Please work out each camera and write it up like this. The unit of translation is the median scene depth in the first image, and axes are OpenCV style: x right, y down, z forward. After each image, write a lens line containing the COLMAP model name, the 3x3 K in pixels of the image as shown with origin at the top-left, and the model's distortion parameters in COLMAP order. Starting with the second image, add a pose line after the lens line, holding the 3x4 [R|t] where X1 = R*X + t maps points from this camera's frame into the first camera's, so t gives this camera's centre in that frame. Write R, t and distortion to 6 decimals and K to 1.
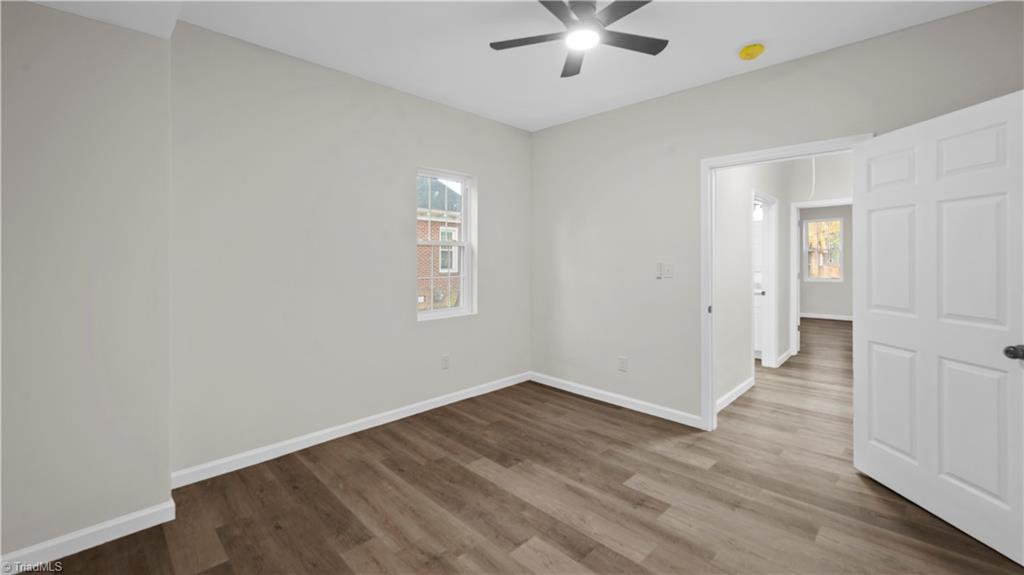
lens RADIAL K [[413.4, 0, 512.0], [0, 413.4, 287.5], [0, 0, 1]] dist [-0.000737, -0.000071]
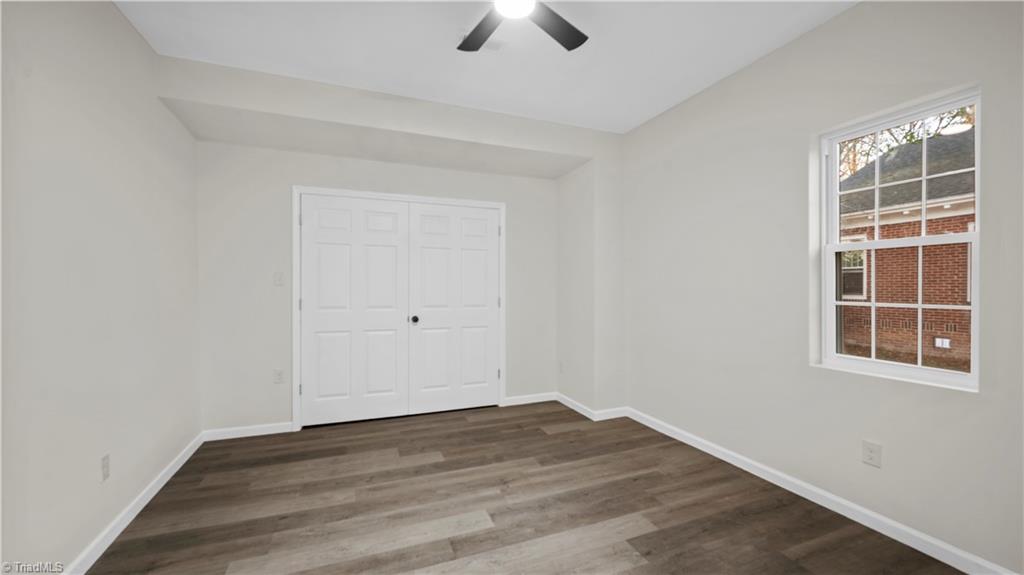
lens RADIAL K [[413.4, 0, 512.0], [0, 413.4, 287.5], [0, 0, 1]] dist [-0.000737, -0.000071]
pose [[-0.395887, 0.011734, -0.918224, 0.846336], [-0.054232, 0.997874, 0.036133, -0.055993], [0.916696, 0.064102, -0.394409, 1.174260]]
